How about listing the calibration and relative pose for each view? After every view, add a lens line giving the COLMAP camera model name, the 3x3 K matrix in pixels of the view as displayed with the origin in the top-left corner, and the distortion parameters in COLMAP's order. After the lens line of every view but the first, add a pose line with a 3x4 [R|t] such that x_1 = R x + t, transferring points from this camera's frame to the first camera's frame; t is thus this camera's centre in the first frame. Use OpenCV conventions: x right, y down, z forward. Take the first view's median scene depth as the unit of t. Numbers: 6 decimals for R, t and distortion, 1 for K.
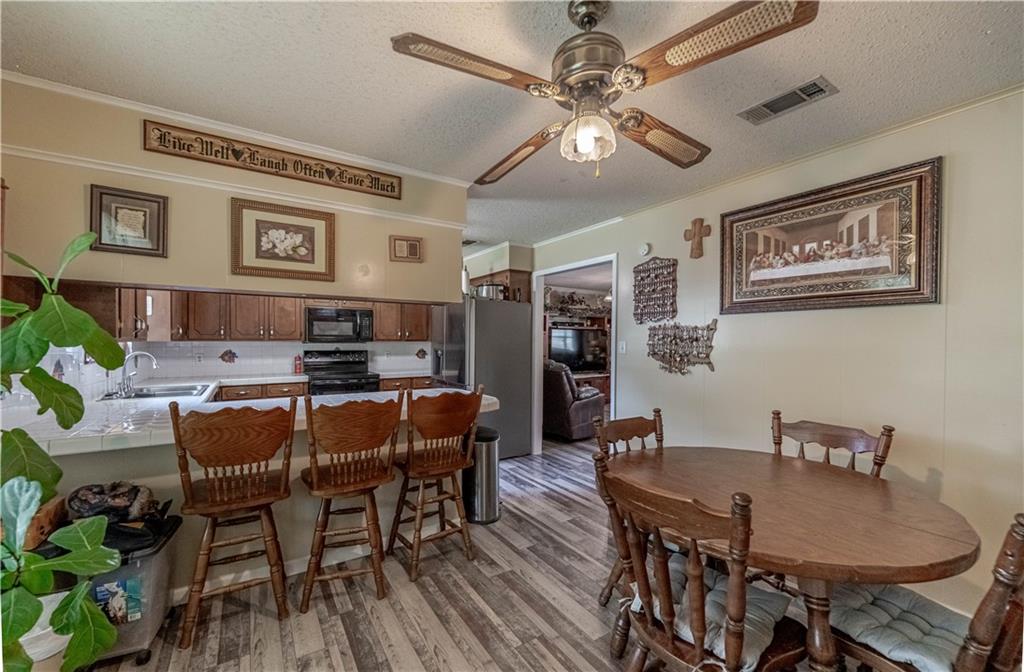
lens RADIAL K [[413.4, 0, 514.2], [0, 413.4, 344.2], [0, 0, 1]] dist [-0.000557, -0.000203]
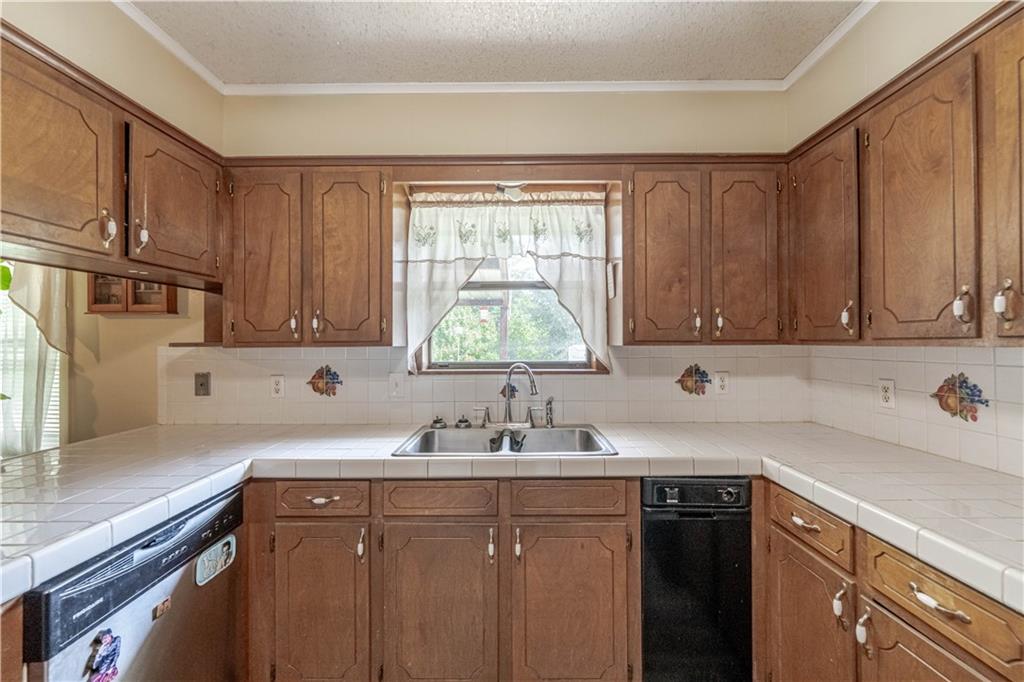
lens RADIAL K [[409.8, 0, 513.7], [0, 409.8, 337.2], [0, 0, 1]] dist [-0.002187, -0.000335]
pose [[-0.546555, -0.011933, -0.837338, -0.326574], [-0.004098, 0.999925, -0.011574, -0.009959], [0.837413, -0.002894, -0.546563, 1.070580]]
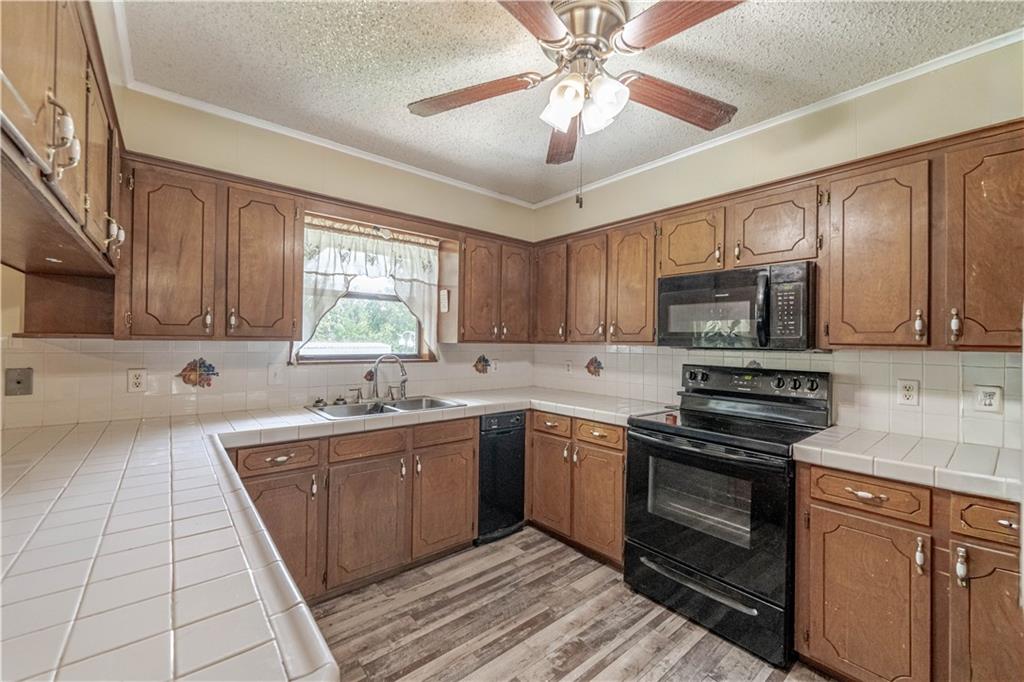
lens RADIAL K [[409.8, 0, 511.2], [0, 409.8, 336.3], [0, 0, 1]] dist [-0.002187, -0.000335]
pose [[0.126808, -0.015496, -0.991806, -0.031017], [-0.020829, 0.999616, -0.018281, -0.007222], [0.991709, 0.022977, 0.126436, 0.927412]]
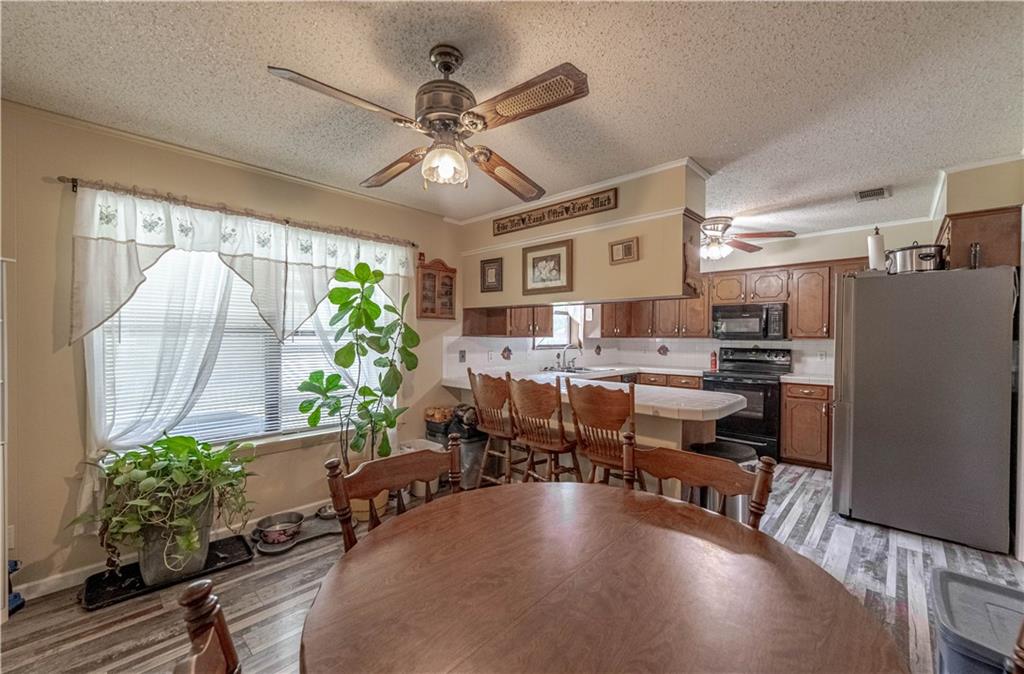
lens RADIAL K [[413.4, 0, 509.3], [0, 413.4, 336.9], [0, 0, 1]] dist [-0.000557, -0.000203]
pose [[0.232958, -0.000952, -0.972486, 0.484274], [-0.013264, 0.999903, -0.004156, 0.000377], [0.972396, 0.013867, 0.232922, 0.315843]]
